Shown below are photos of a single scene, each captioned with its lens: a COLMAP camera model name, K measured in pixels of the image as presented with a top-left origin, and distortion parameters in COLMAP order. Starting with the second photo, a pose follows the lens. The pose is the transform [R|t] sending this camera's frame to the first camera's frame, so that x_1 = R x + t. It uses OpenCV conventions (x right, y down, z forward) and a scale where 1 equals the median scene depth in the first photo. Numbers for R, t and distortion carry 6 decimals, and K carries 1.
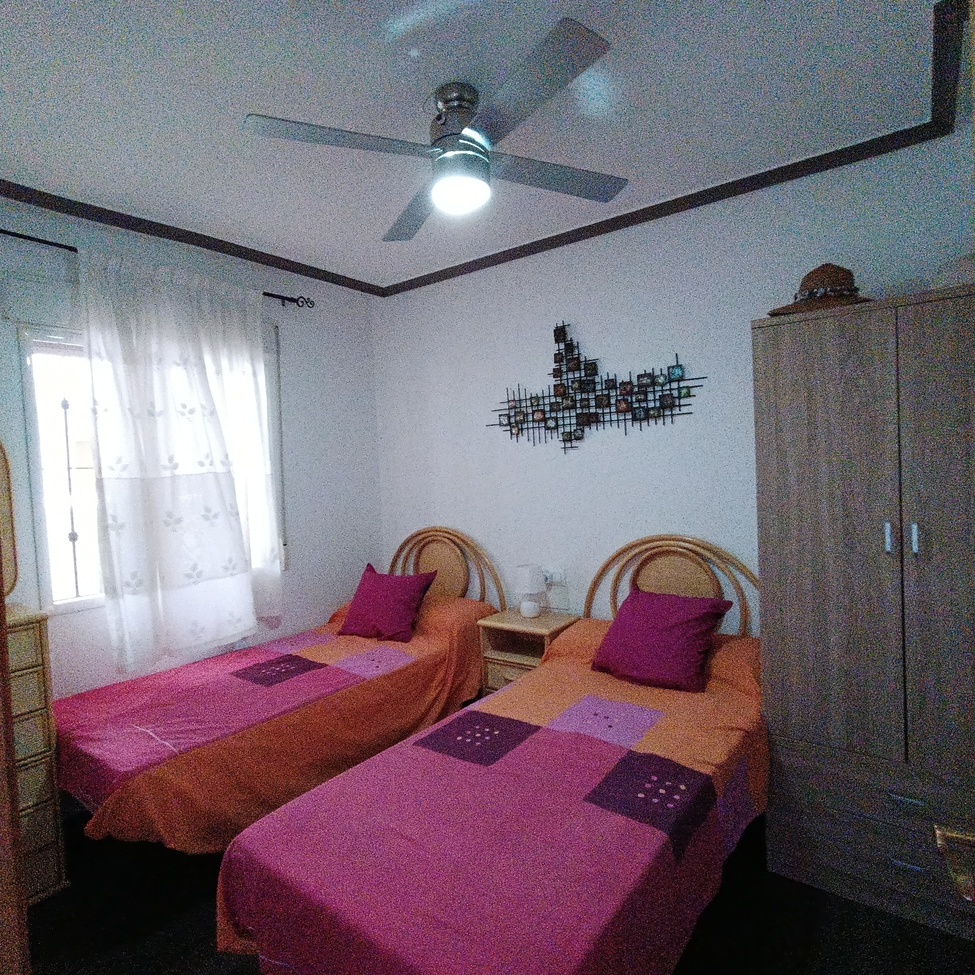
lens RADIAL K [[592.3, 0, 485.9], [0, 592.3, 489.6], [0, 0, 1]] dist [-0.030257, 0.019479]
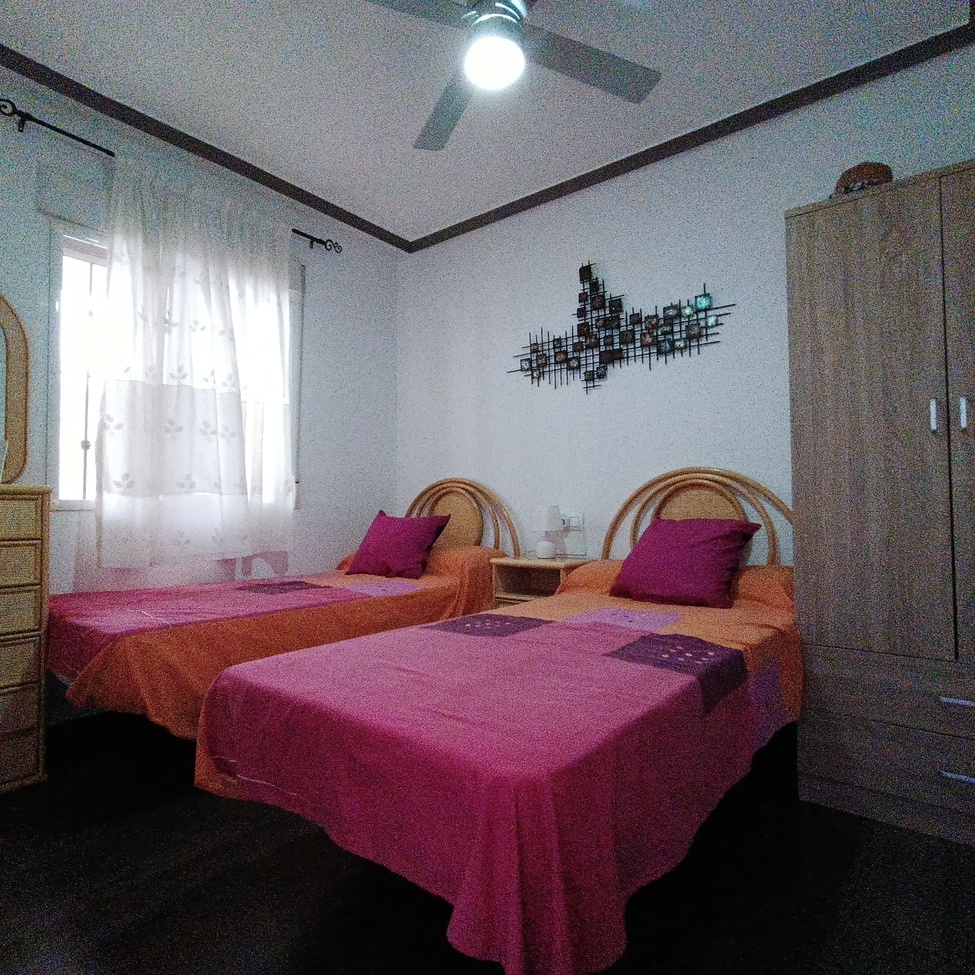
lens RADIAL K [[592.3, 0, 485.7], [0, 592.3, 487.1], [0, 0, 1]] dist [-0.030257, 0.019479]
pose [[0.998765, 0.041105, -0.027921, 0.000320], [-0.043000, 0.996546, -0.071040, 0.186495], [0.024904, 0.072153, 0.997083, 0.034557]]
